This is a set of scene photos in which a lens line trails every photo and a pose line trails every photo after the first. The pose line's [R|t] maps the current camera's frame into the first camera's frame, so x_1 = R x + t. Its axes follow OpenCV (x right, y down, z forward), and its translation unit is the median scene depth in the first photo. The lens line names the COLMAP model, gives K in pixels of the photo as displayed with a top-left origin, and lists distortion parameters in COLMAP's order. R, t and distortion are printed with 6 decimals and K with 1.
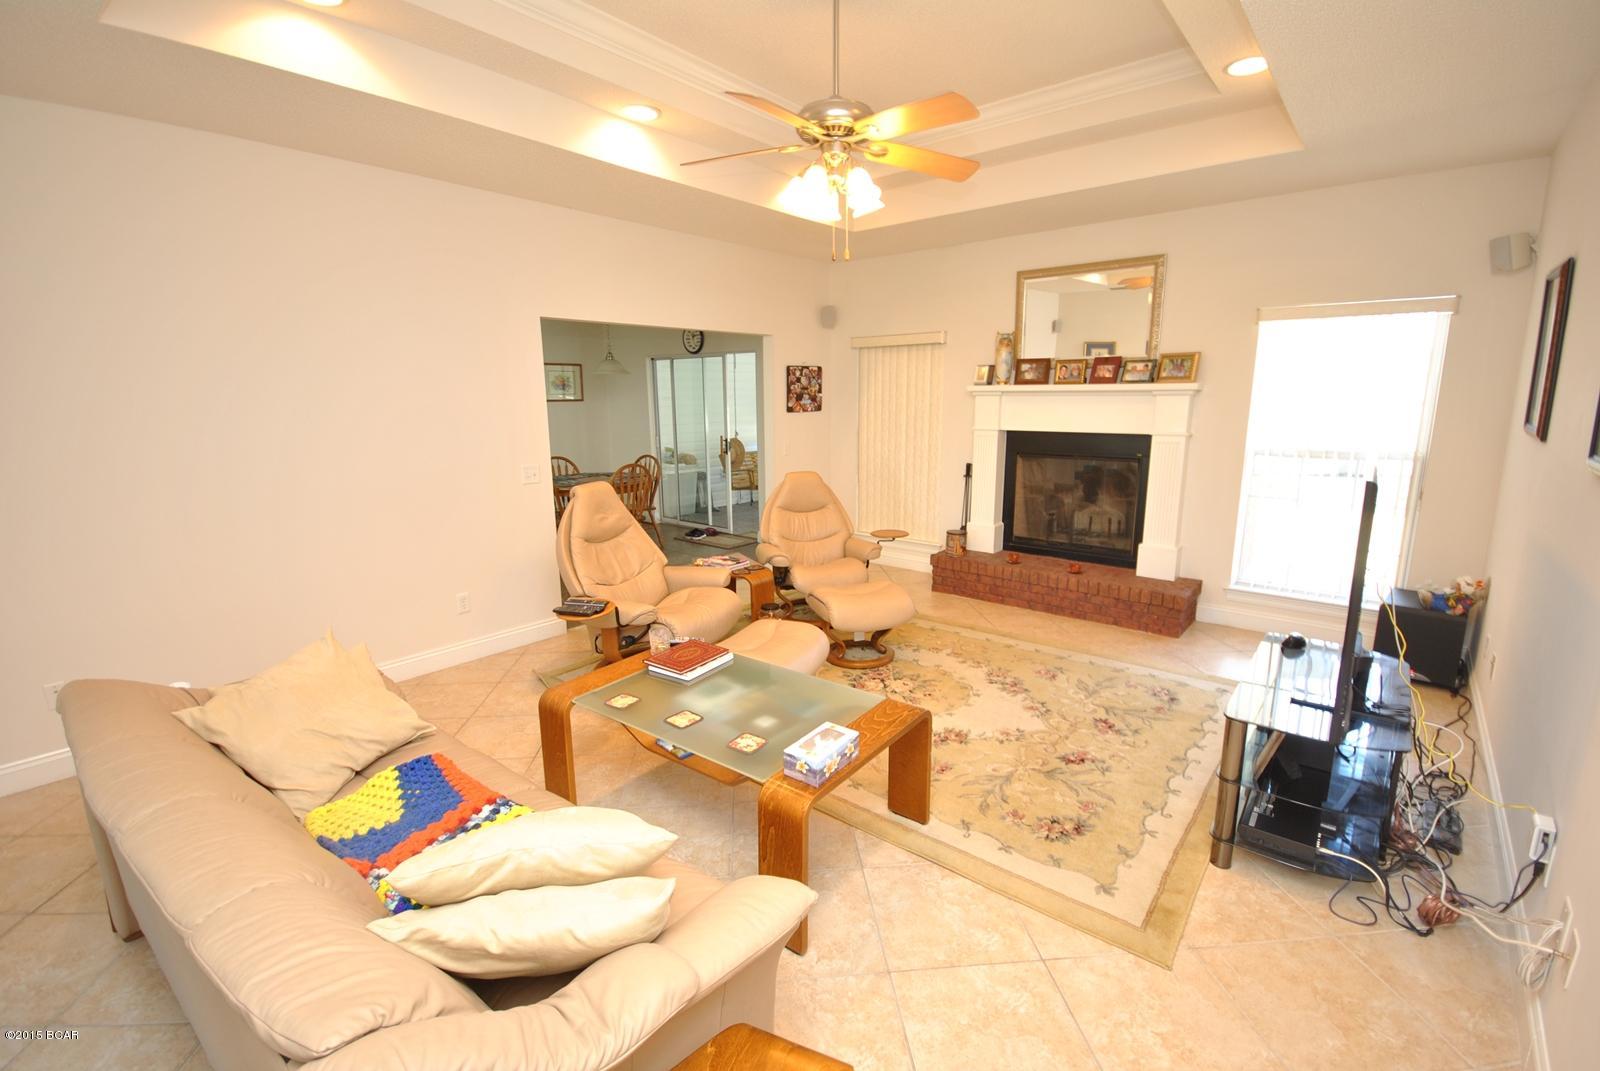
lens RADIAL K [[707.8, 0, 800.5], [0, 707.8, 532.3], [0, 0, 1]] dist [0.024370, -0.019564]
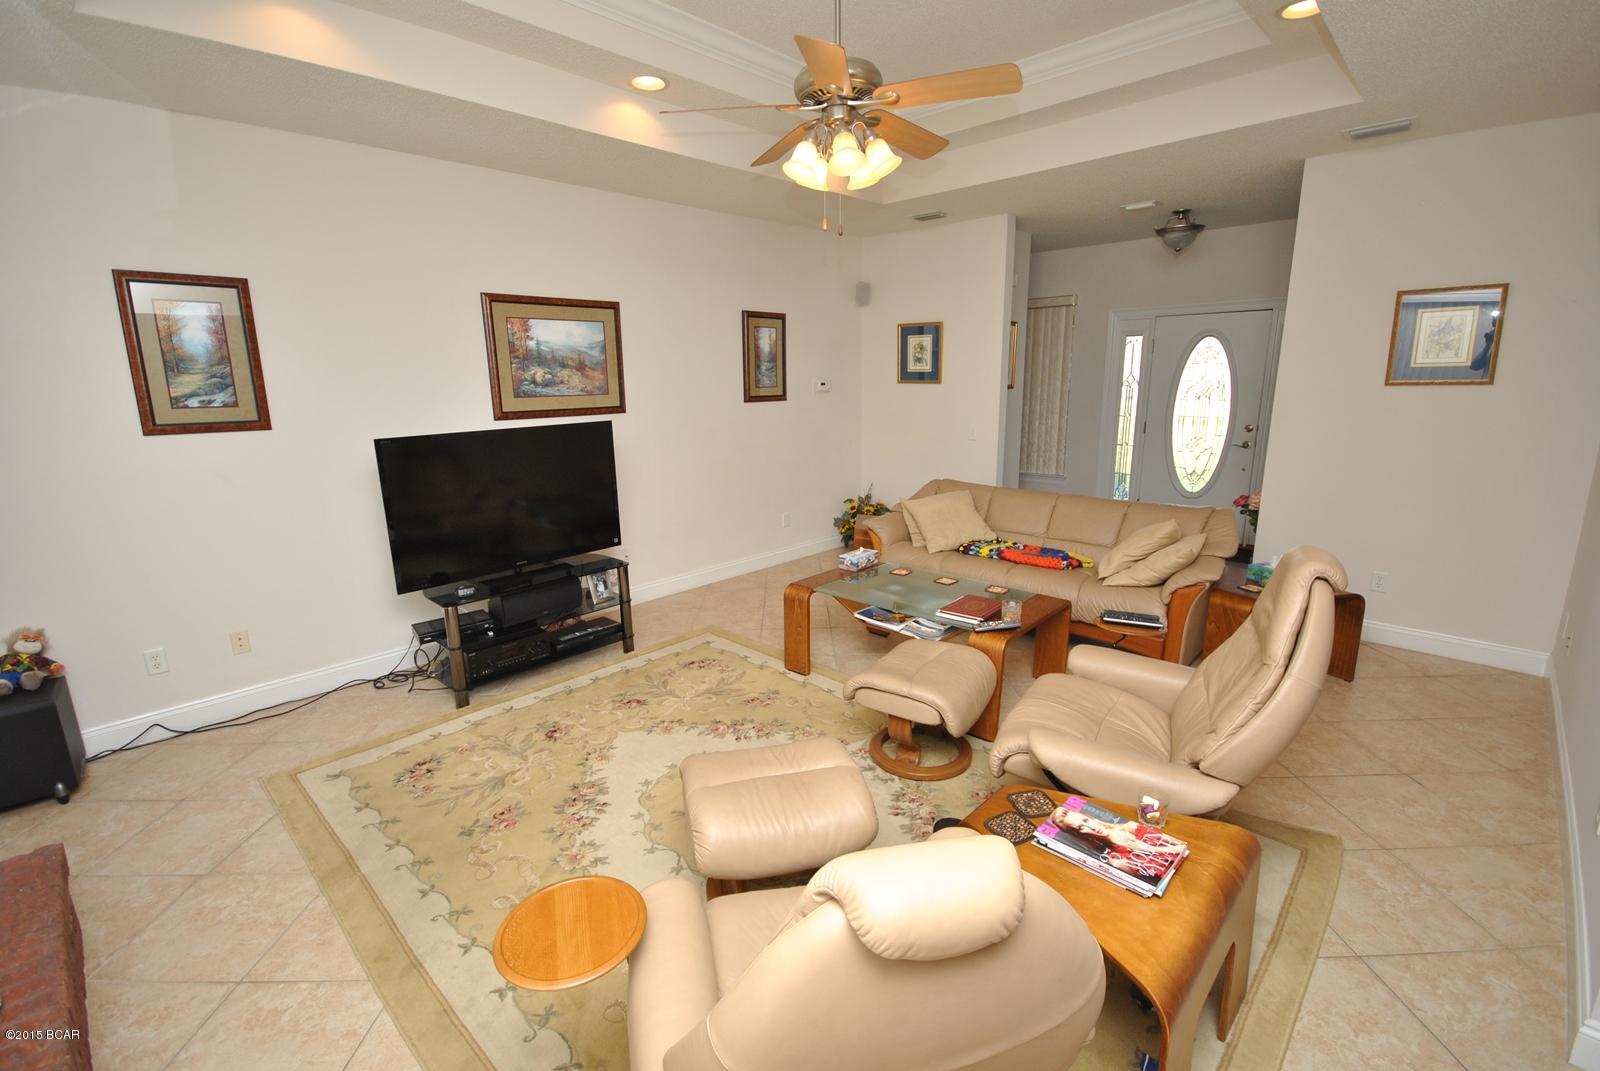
lens RADIAL K [[710.6, 0, 802.0], [0, 710.6, 537.6], [0, 0, 1]] dist [-0.001794, -0.000246]
pose [[-0.997437, 0.011602, 0.070598, 0.030952], [0.039599, 0.911365, 0.409689, -0.349605], [-0.059587, 0.411435, -0.909489, 1.764944]]
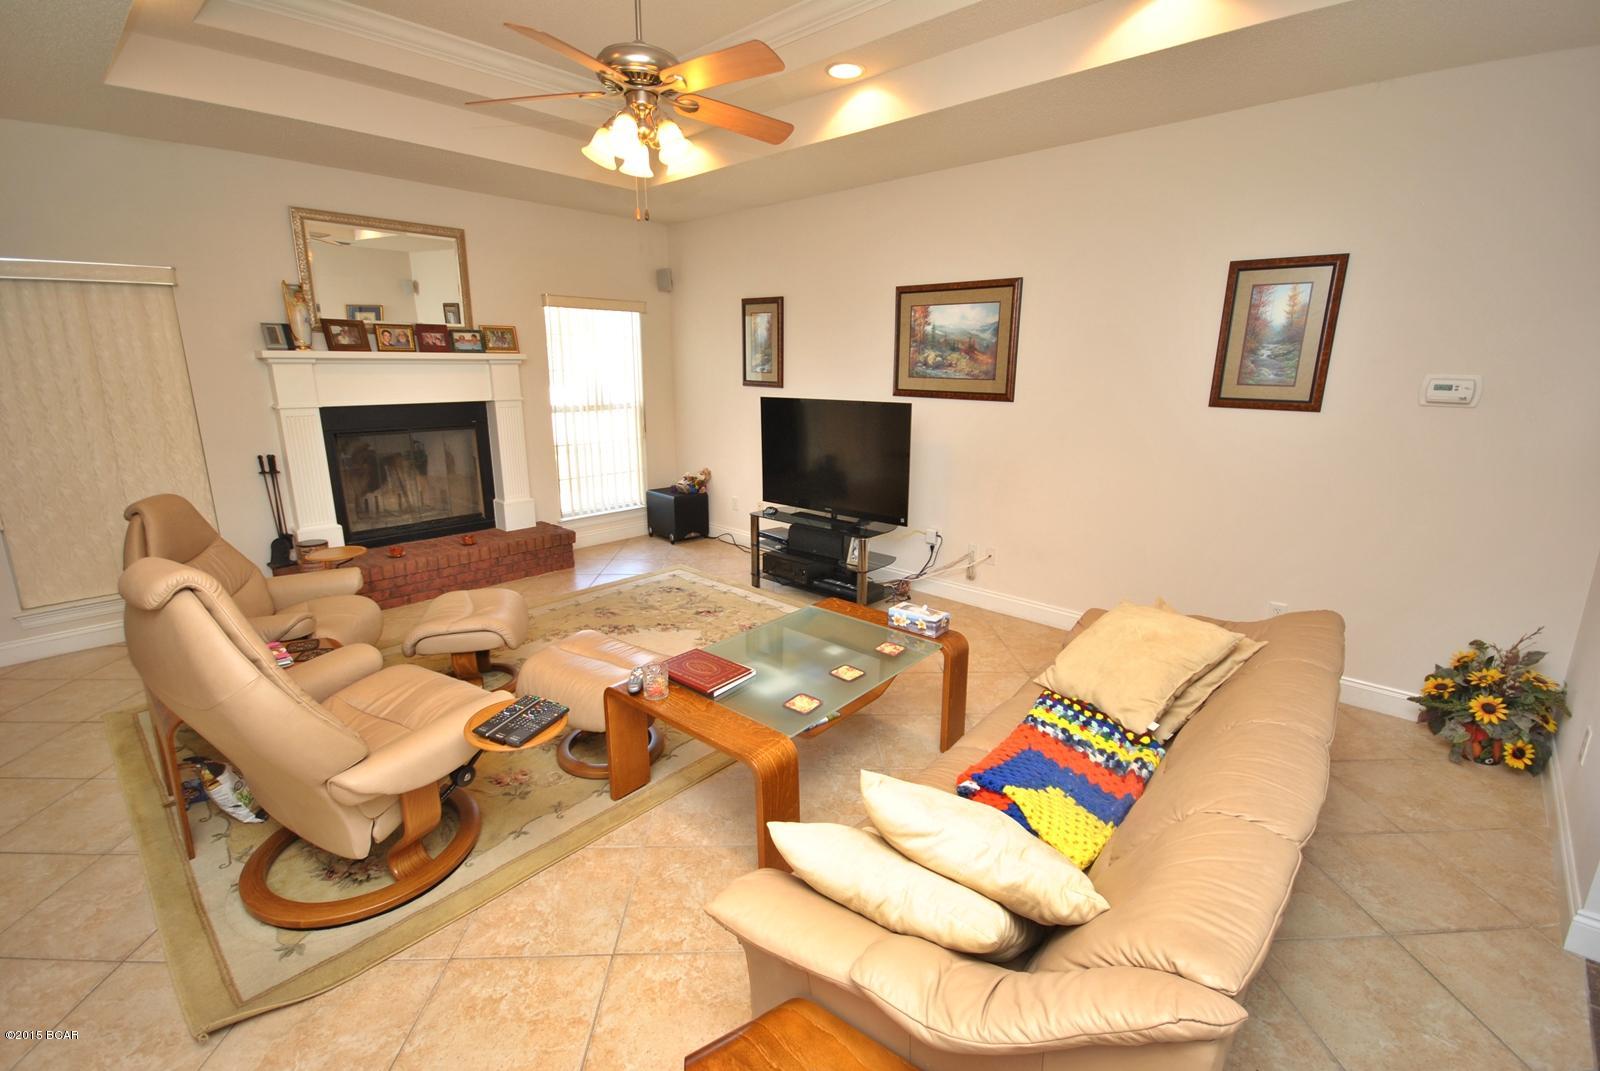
lens RADIAL K [[710.6, 0, 802.0], [0, 710.6, 537.6], [0, 0, 1]] dist [-0.001794, -0.000246]
pose [[0.048354, -0.233829, 0.971075, -0.841163], [0.187706, 0.957018, 0.221097, -0.128353], [-0.981034, 0.171586, 0.090167, 0.687699]]
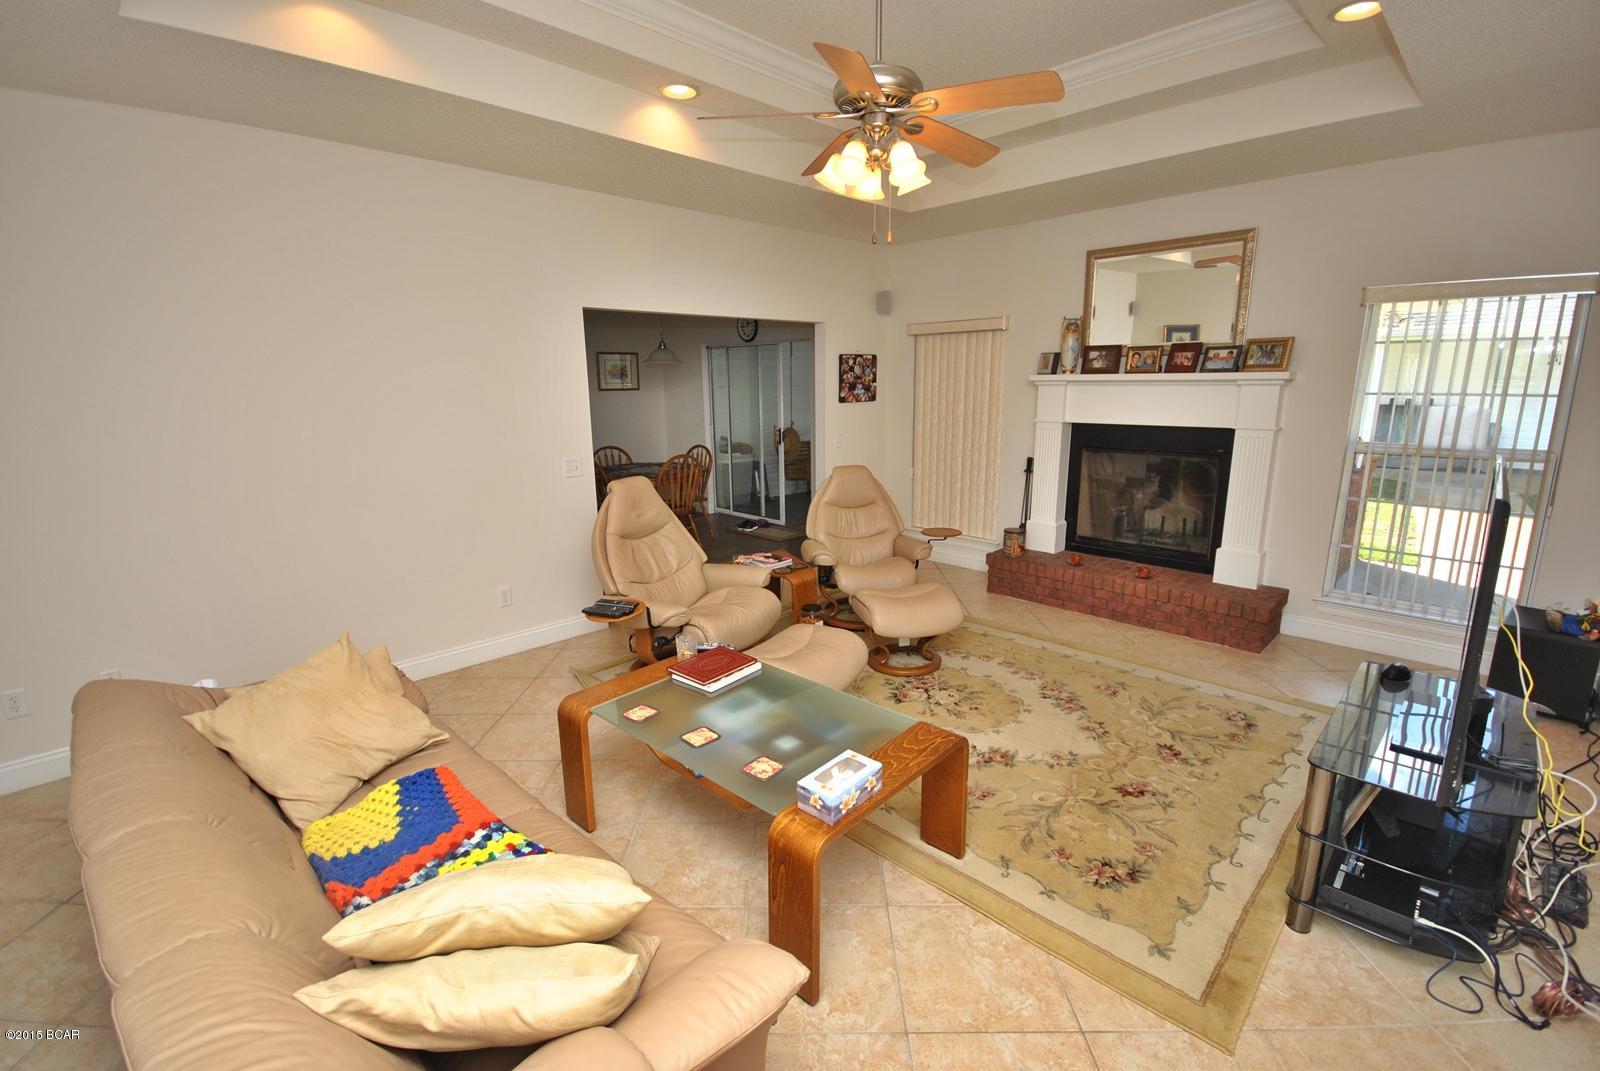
lens RADIAL K [[707.8, 0, 800.5], [0, 707.8, 532.3], [0, 0, 1]] dist [0.024370, -0.019564]
pose [[0.995752, 0.016520, -0.090583, 0.036495], [-0.014735, 0.999685, 0.020340, -0.021859], [0.090890, -0.018919, 0.995681, 0.057153]]
